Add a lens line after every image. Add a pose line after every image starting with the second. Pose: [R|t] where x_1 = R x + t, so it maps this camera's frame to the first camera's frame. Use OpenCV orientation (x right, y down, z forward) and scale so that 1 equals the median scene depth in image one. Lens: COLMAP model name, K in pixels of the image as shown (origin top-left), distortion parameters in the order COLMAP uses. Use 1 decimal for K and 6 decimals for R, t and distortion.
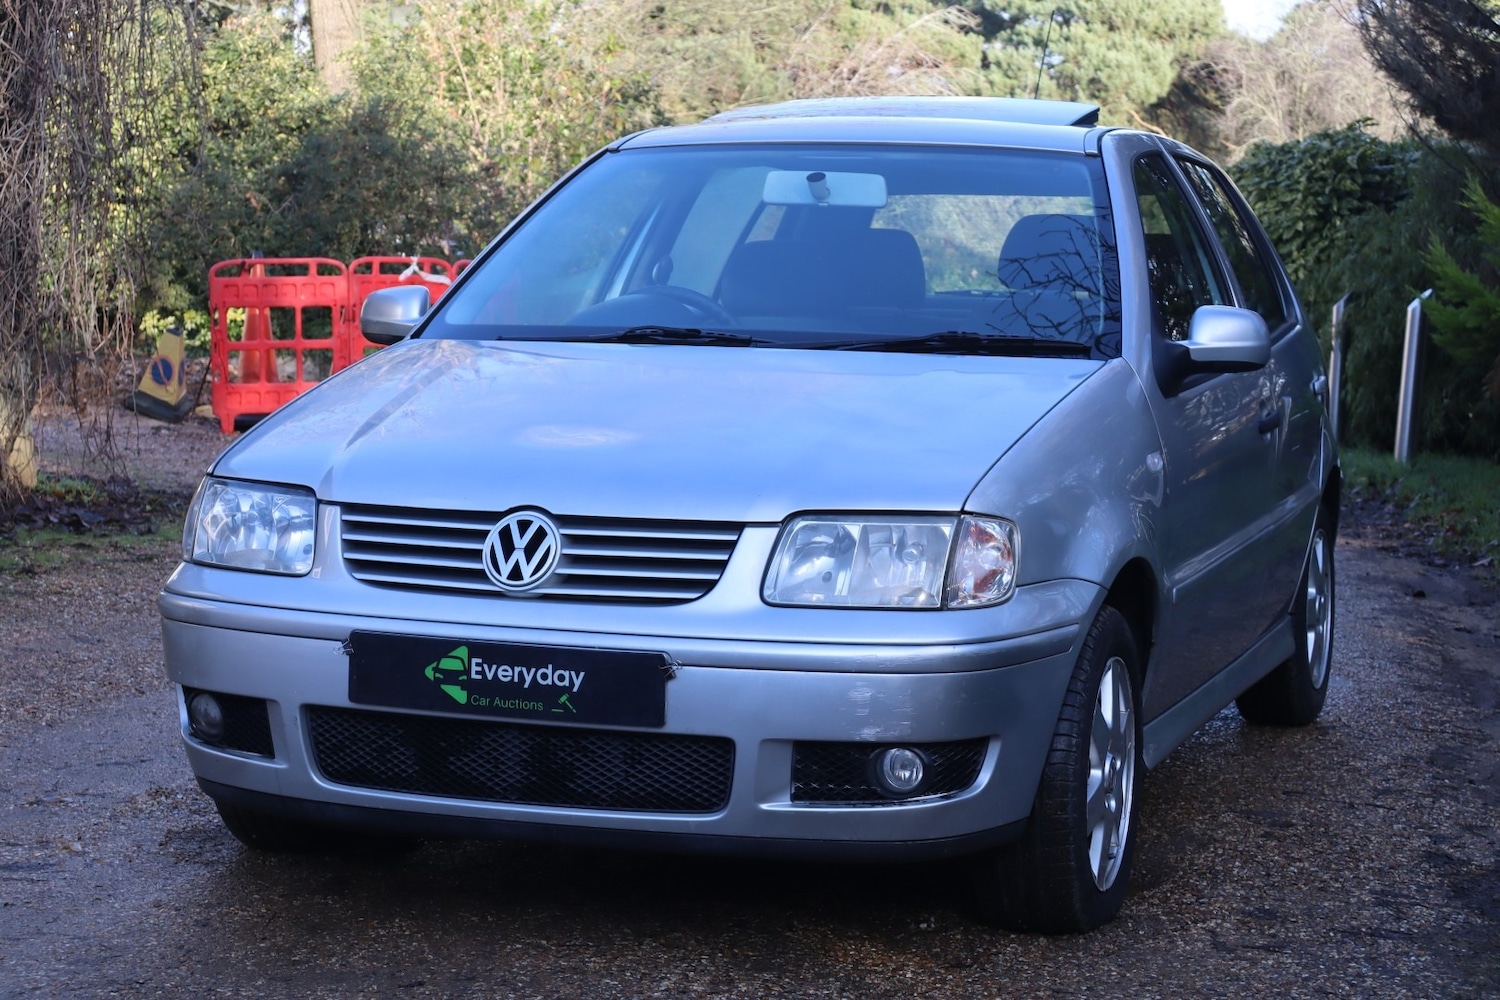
lens RADIAL K [[2999.2, 0, 711.8], [0, 2999.2, 415.8], [0, 0, 1]] dist [-0.012613, 0.000000]
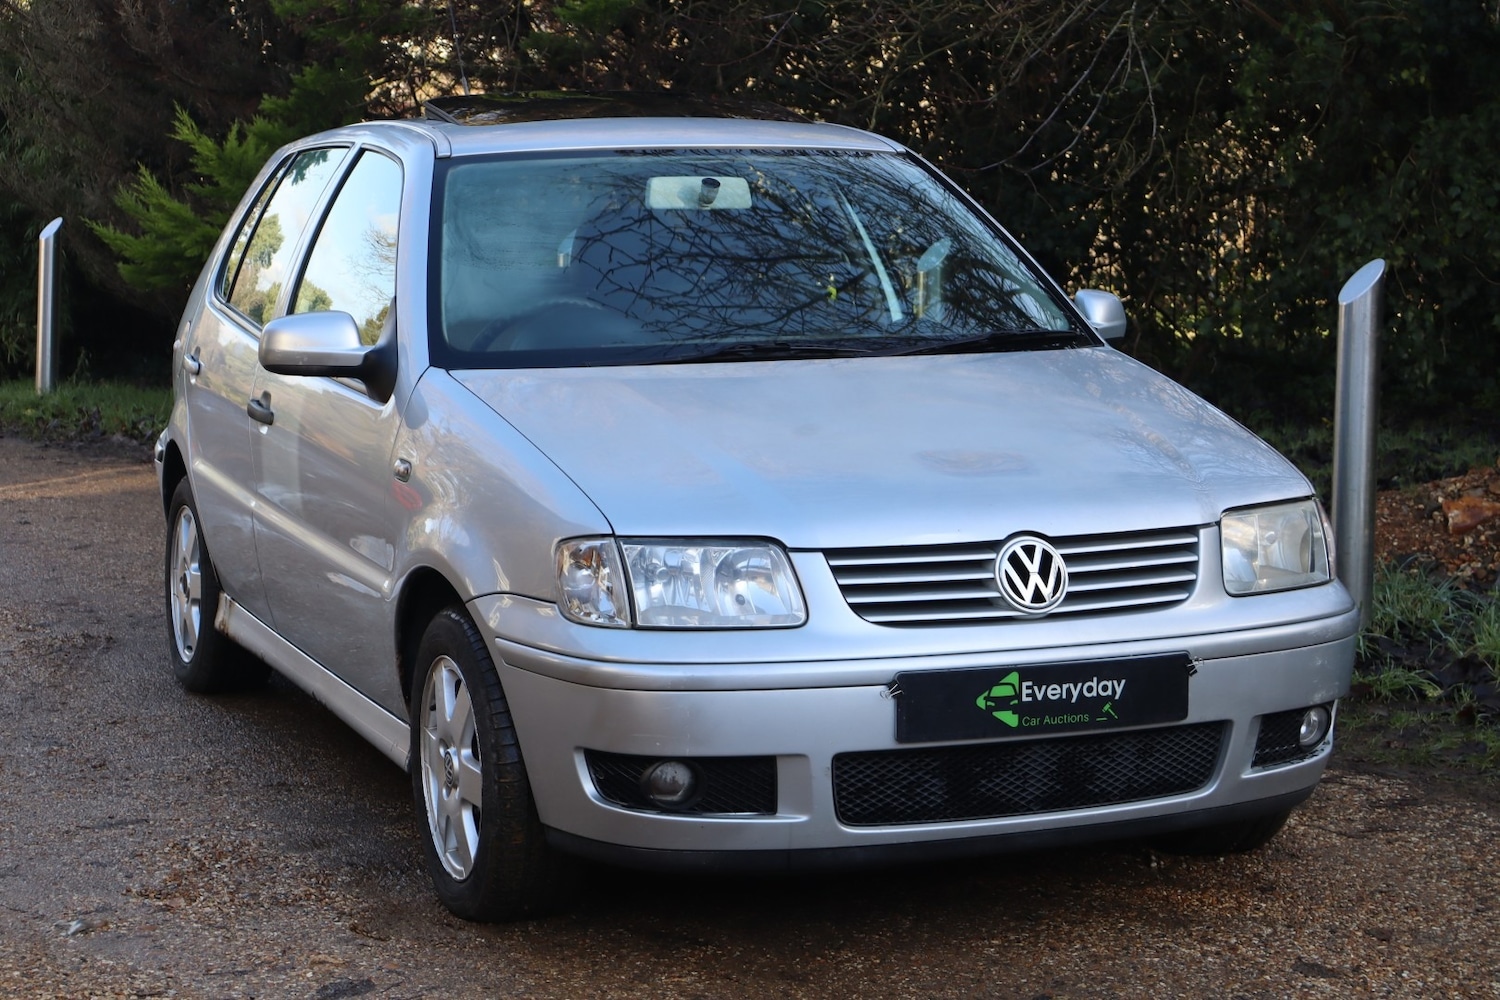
lens RADIAL K [[2999.2, 0, 742.2], [0, 2999.2, 487.5], [0, 0, 1]] dist [-0.012613, 0.000000]
pose [[0.751589, -0.098517, 0.652234, -0.758307], [0.057817, 0.994817, 0.083639, -0.072780], [-0.657093, -0.025152, 0.753389, 0.257949]]
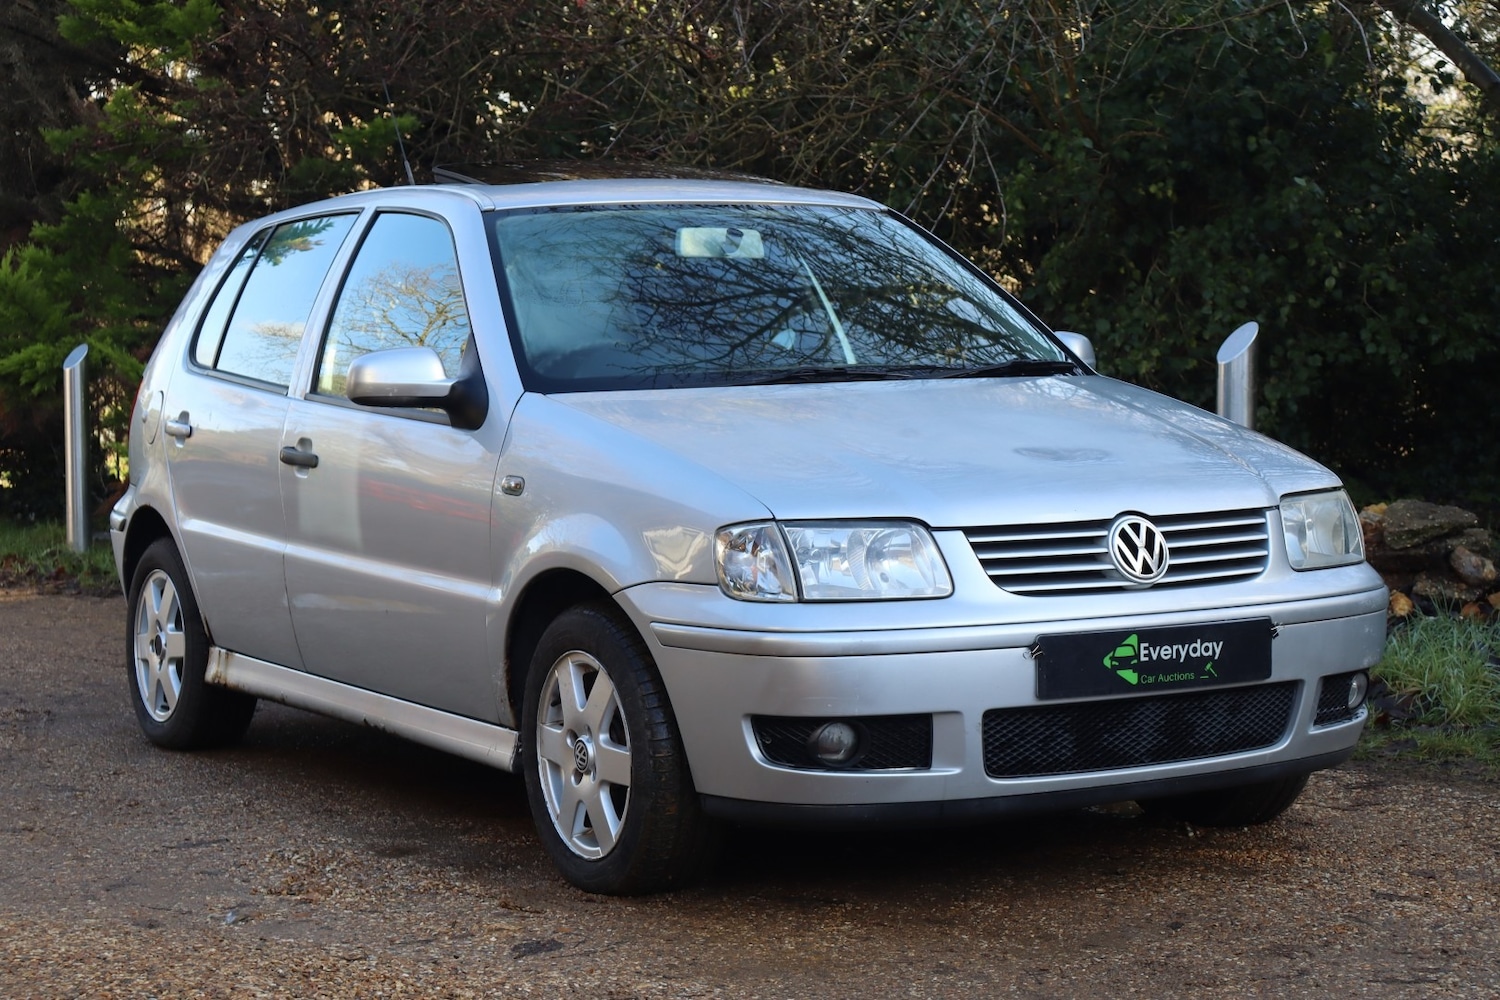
lens RADIAL K [[2999.2, 0, 742.7], [0, 2999.2, 488.3], [0, 0, 1]] dist [-0.012613, 0.000000]
pose [[0.648849, -0.074823, 0.757230, -0.967533], [0.073393, 0.996668, 0.035595, -0.029098], [-0.757370, 0.032479, 0.652178, 0.328726]]
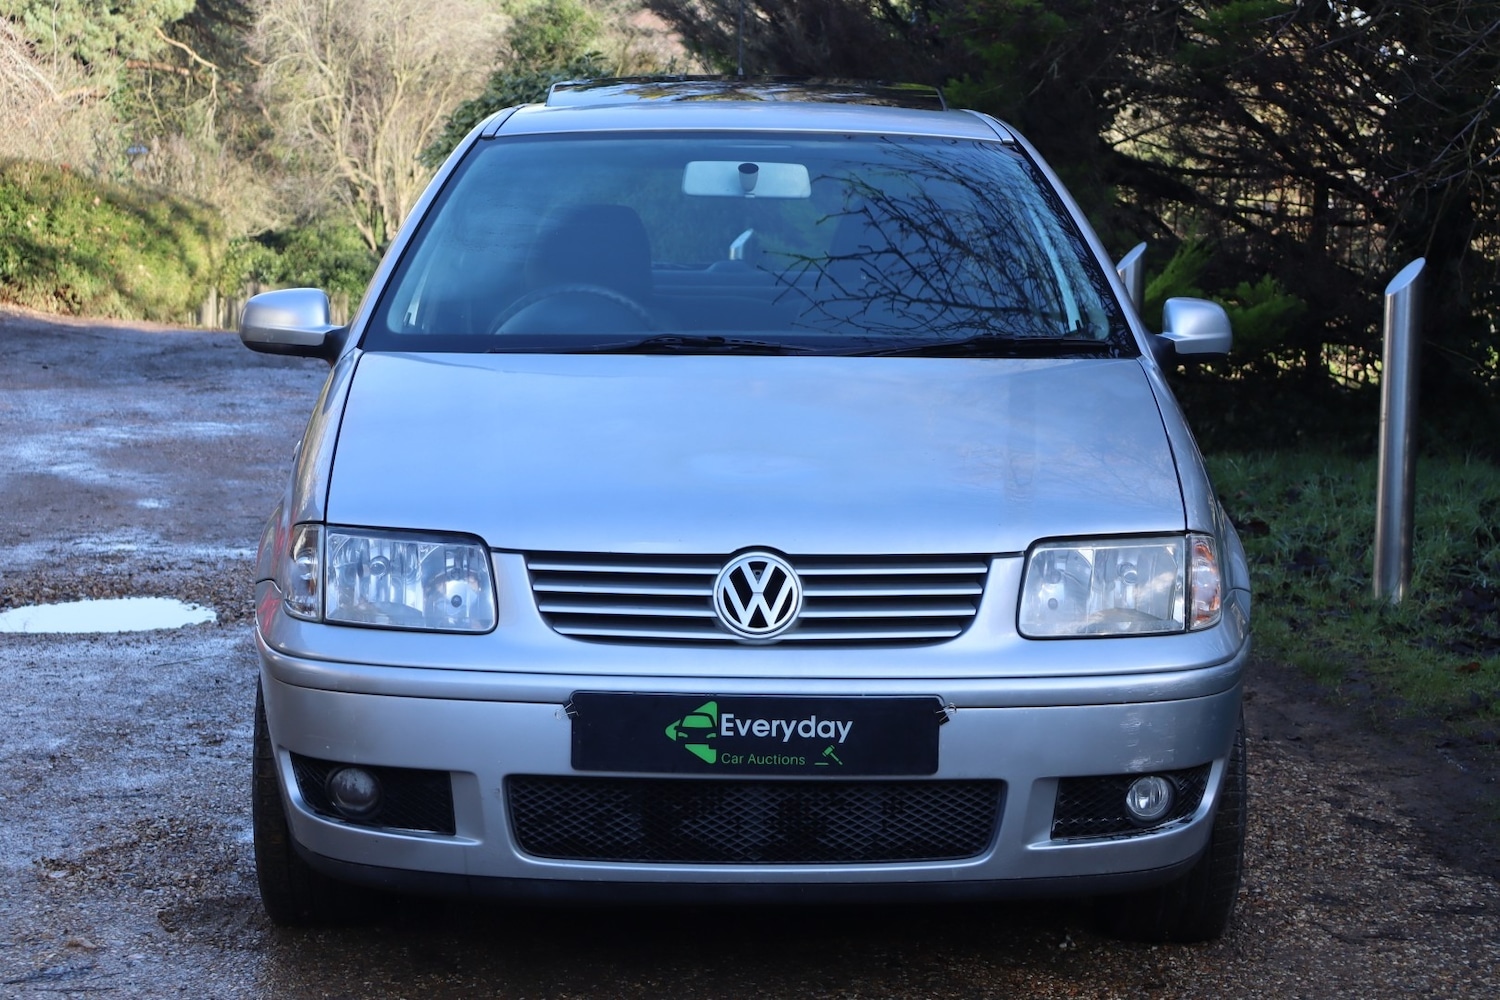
lens RADIAL K [[2999.2, 0, 731.4], [0, 2999.2, 420.2], [0, 0, 1]] dist [-0.012613, 0.000000]
pose [[0.937859, -0.037159, 0.345021, -0.362324], [0.026428, 0.999011, 0.035756, -0.039853], [-0.346008, -0.024416, 0.937914, 0.118659]]
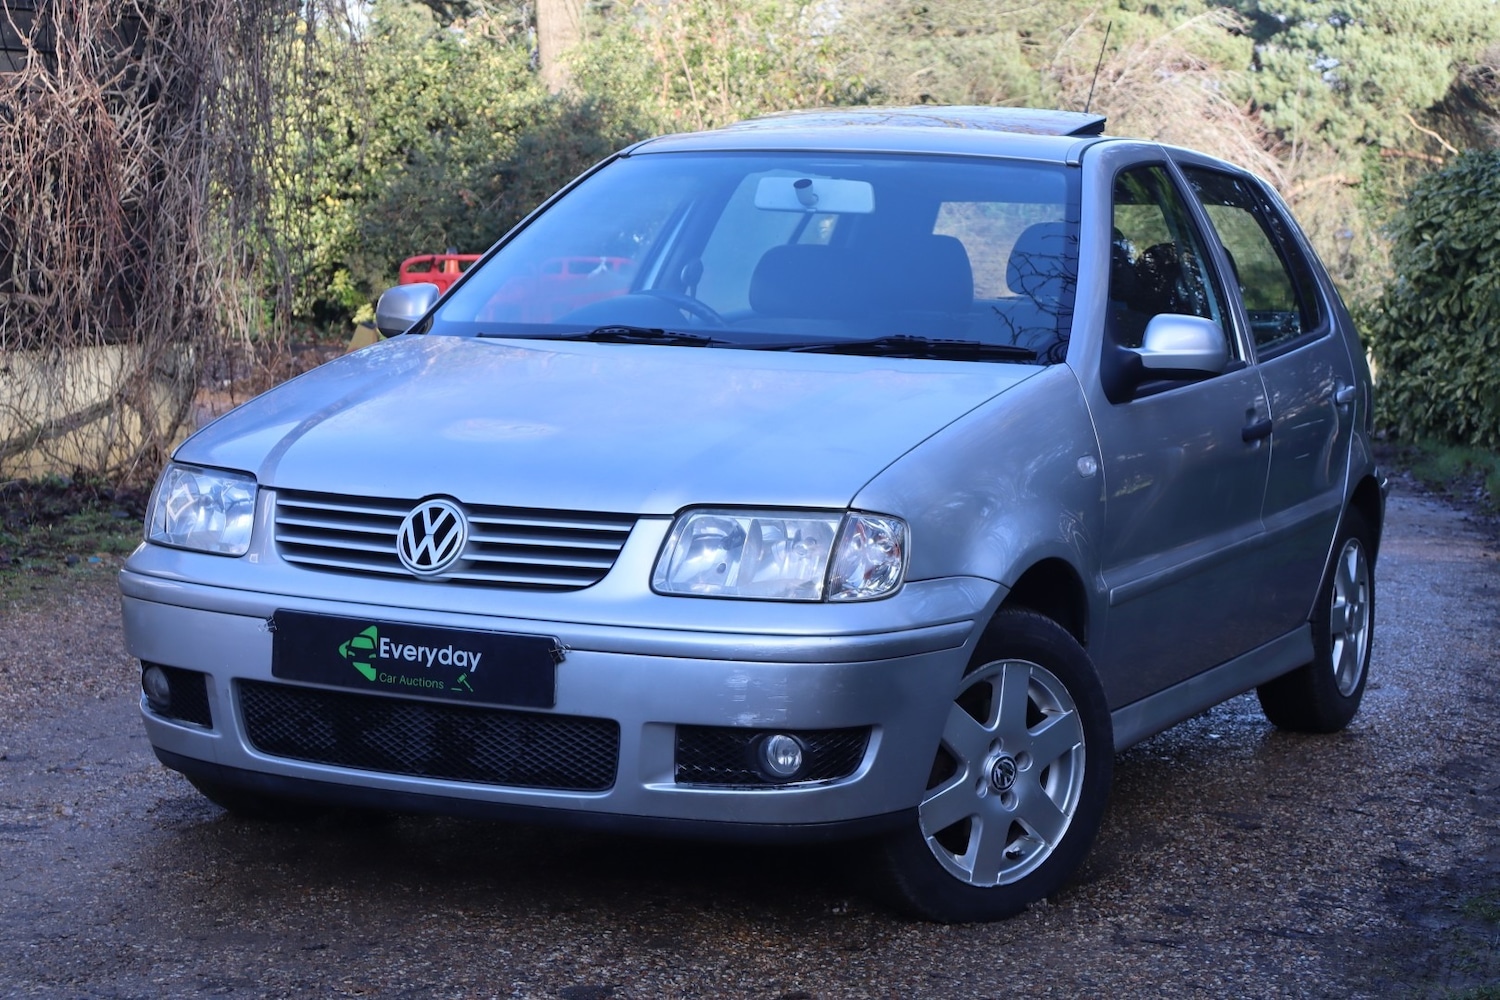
lens RADIAL K [[2999.2, 0, 684.4], [0, 2999.2, 317.3], [0, 0, 1]] dist [-0.012613, 0.000000]
pose [[0.994890, 0.014254, -0.099955, 0.119359], [-0.017487, 0.999349, -0.031553, -0.000385], [0.099440, 0.033139, 0.994492, -0.038380]]
